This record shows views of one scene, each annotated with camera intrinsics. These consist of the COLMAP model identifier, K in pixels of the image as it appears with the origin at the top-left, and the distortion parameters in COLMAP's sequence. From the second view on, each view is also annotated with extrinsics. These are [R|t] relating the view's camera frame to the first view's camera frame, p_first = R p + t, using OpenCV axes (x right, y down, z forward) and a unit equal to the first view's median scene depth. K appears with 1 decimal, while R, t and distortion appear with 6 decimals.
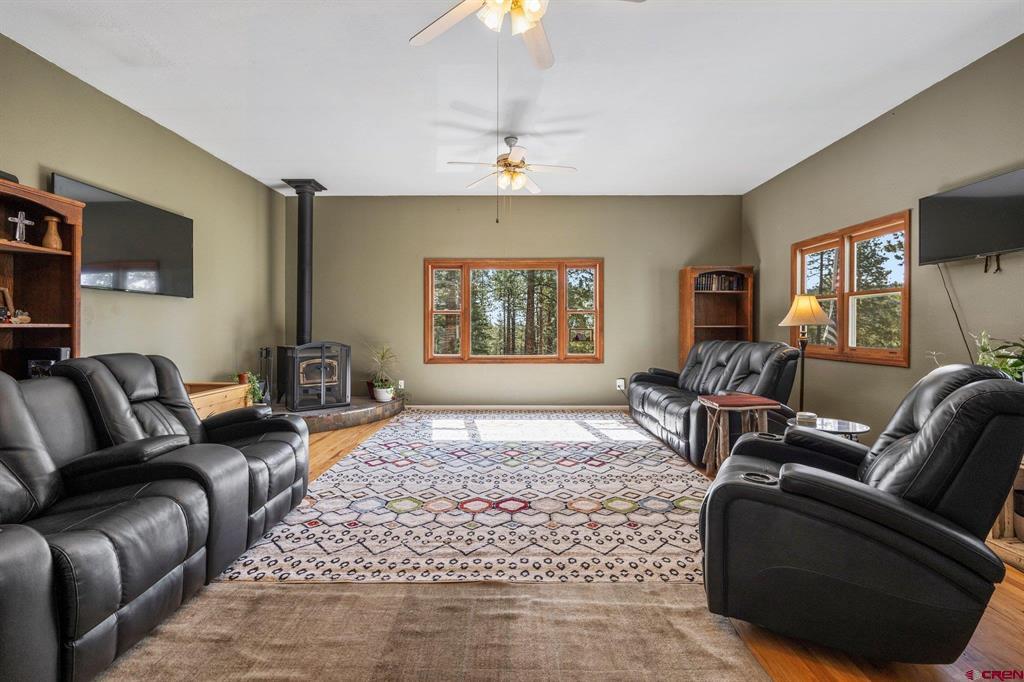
lens RADIAL K [[452.8, 0, 512.6], [0, 452.8, 331.0], [0, 0, 1]] dist [-0.003896, 0.000630]
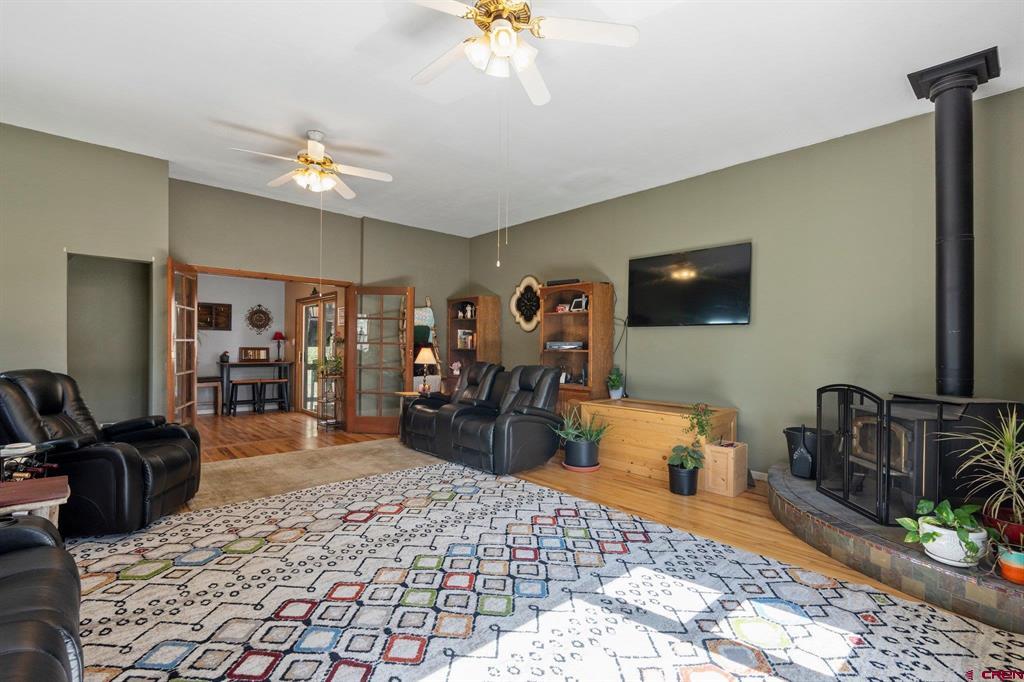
lens RADIAL K [[452.8, 0, 508.7], [0, 452.8, 347.0], [0, 0, 1]] dist [-0.003896, 0.000630]
pose [[-0.735970, -0.008491, -0.676961, 0.299214], [-0.016264, 0.999855, 0.005140, -0.019772], [0.676819, 0.014793, -0.736001, 1.296382]]
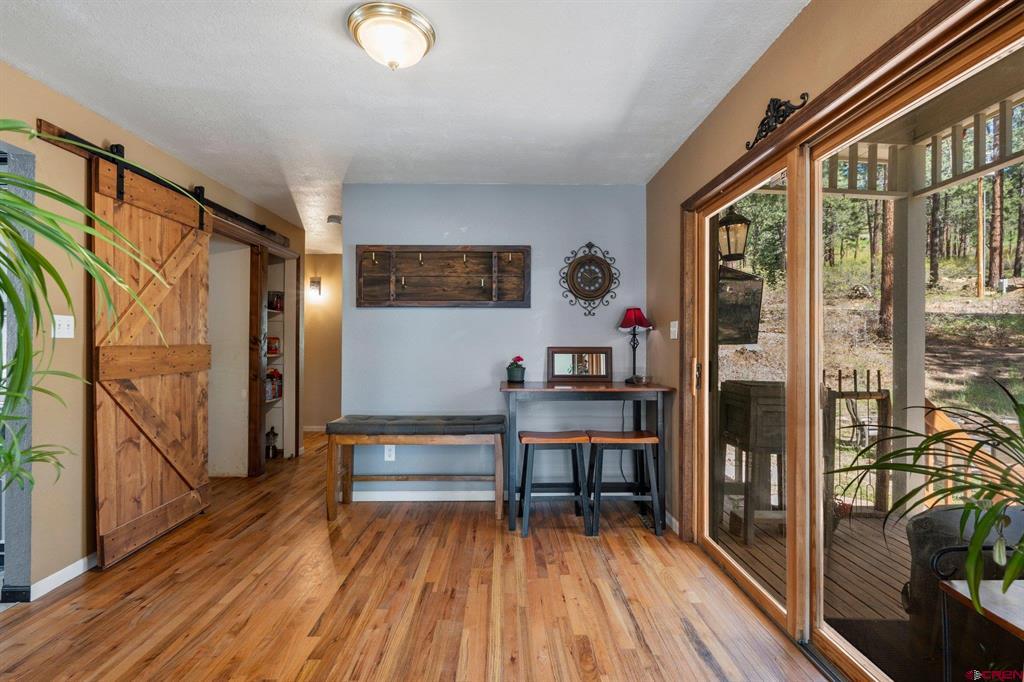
lens RADIAL K [[452.8, 0, 510.9], [0, 452.8, 345.2], [0, 0, 1]] dist [-0.003896, 0.000630]
pose [[-0.999895, -0.003950, -0.013942, 0.109204], [-0.004044, 0.999969, 0.006712, -0.009225], [0.013915, 0.006768, -0.999880, 0.609217]]
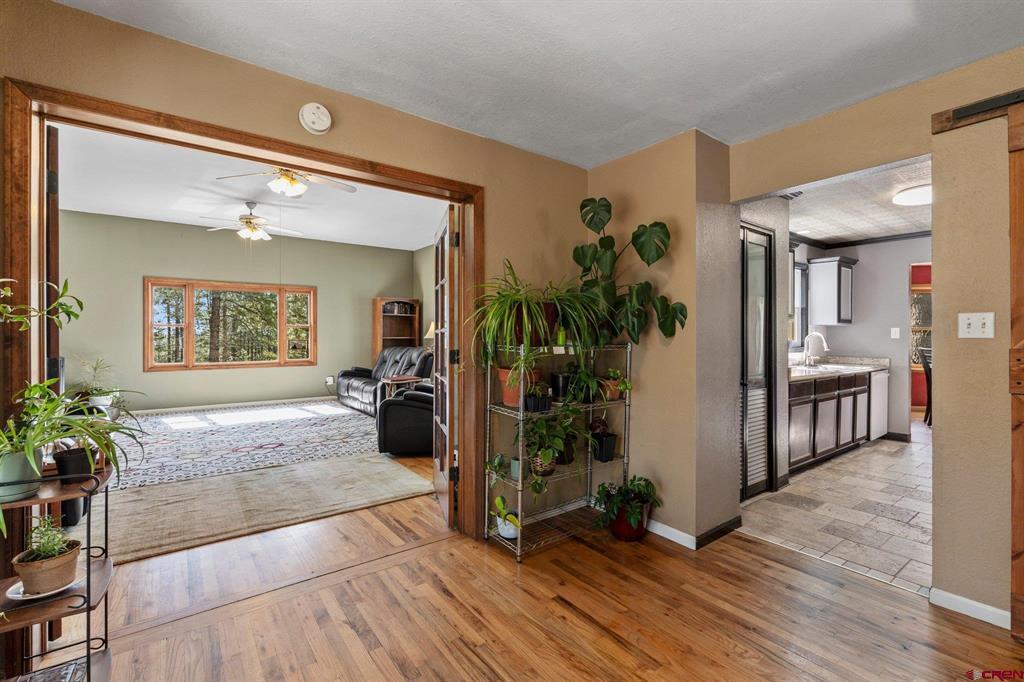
lens RADIAL K [[452.8, 0, 509.8], [0, 452.8, 336.1], [0, 0, 1]] dist [-0.003896, 0.000630]
pose [[0.805069, 0.000297, 0.593181, -0.176318], [0.005823, 0.999948, -0.008403, -0.001071], [-0.593153, 0.010219, 0.805025, -0.548354]]
